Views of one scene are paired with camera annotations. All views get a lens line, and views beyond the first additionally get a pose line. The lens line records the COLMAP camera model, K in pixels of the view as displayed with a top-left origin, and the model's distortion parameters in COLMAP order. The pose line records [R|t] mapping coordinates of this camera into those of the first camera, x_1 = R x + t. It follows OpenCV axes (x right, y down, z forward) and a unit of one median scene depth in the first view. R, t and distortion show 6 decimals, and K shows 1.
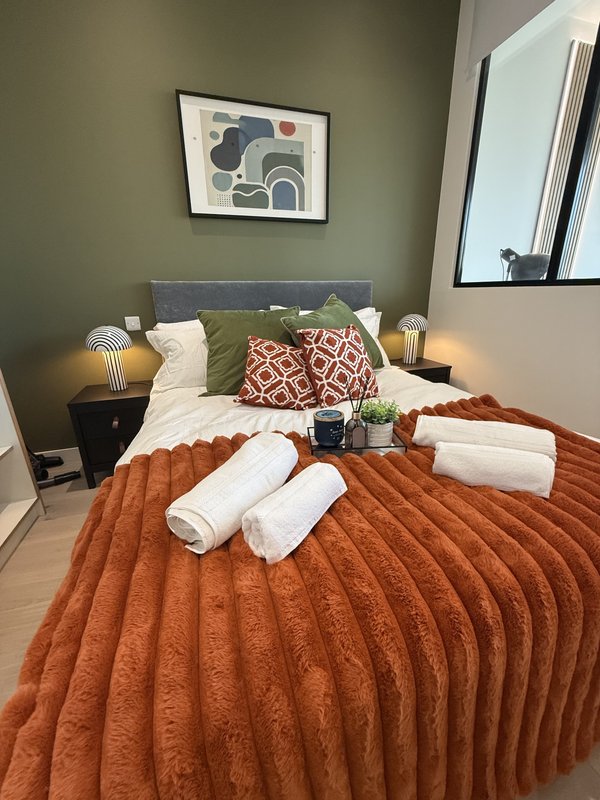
lens RADIAL K [[317.7, 0, 300.0], [0, 317.7, 400.0], [0, 0, 1]] dist [0.002708, 0.000335]
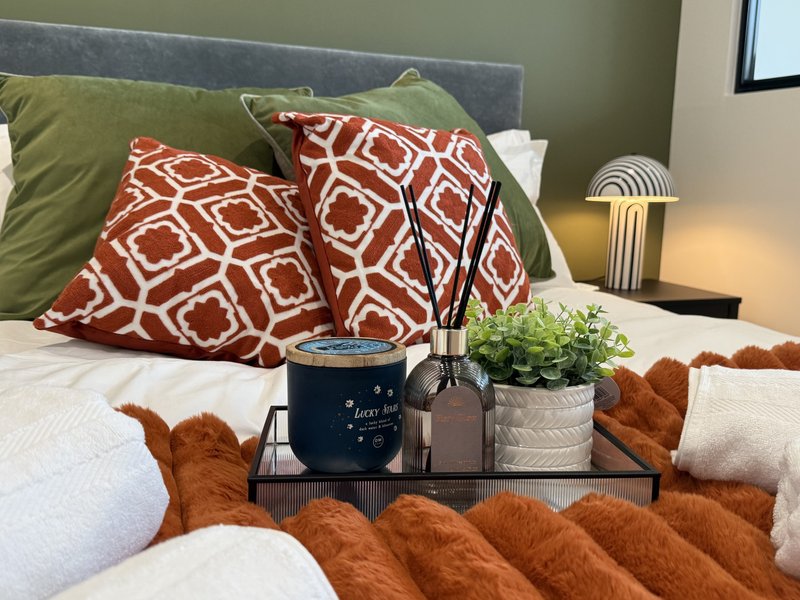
lens RADIAL K [[793.2, 0, 385.7], [0, 793.2, 276.6], [0, 0, 1]] dist [0.205536, -0.483020]
pose [[0.998179, 0.034970, 0.049156, 0.063637], [-0.026679, 0.986721, -0.160219, 0.065315], [-0.054107, 0.158616, 0.985857, 0.253427]]
